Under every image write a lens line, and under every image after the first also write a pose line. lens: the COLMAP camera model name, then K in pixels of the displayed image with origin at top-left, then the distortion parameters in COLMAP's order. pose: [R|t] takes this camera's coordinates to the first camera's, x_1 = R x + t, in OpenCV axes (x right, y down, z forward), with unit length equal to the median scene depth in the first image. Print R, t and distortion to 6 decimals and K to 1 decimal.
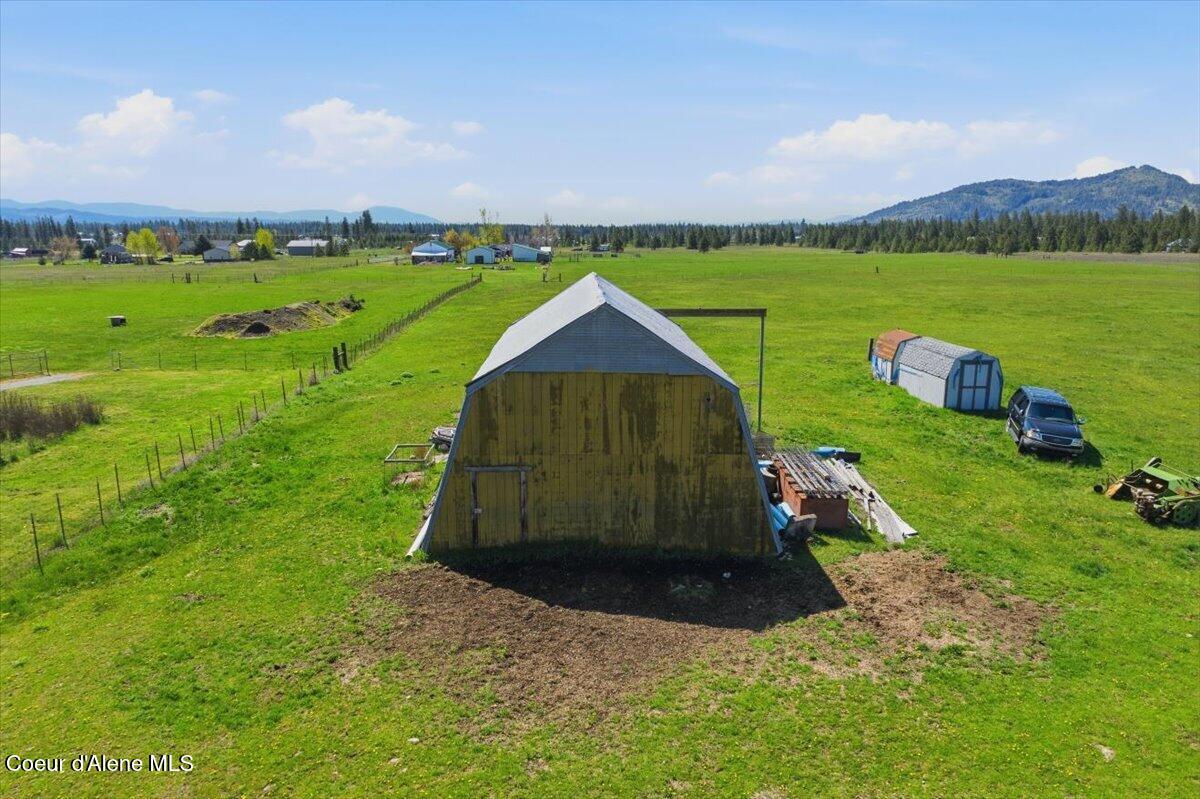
lens RADIAL K [[845.3, 0, 600.0], [0, 845.3, 399.5], [0, 0, 1]] dist [-0.003575, -0.003298]
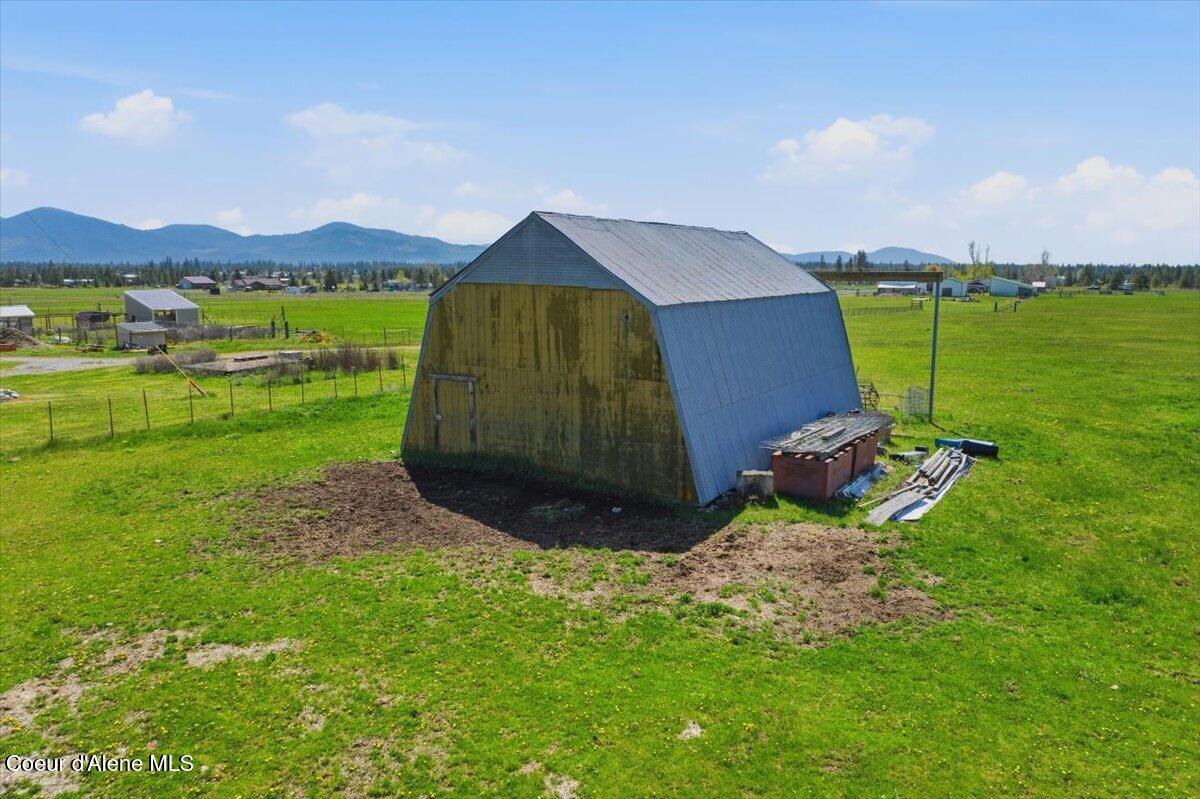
lens RADIAL K [[845.3, 0, 600.0], [0, 845.3, 399.5], [0, 0, 1]] dist [-0.003575, -0.003298]
pose [[0.835326, 0.085946, -0.542996, 0.600084], [-0.112130, 0.993577, -0.015232, 0.104130], [0.538199, 0.073610, 0.839597, 0.221136]]
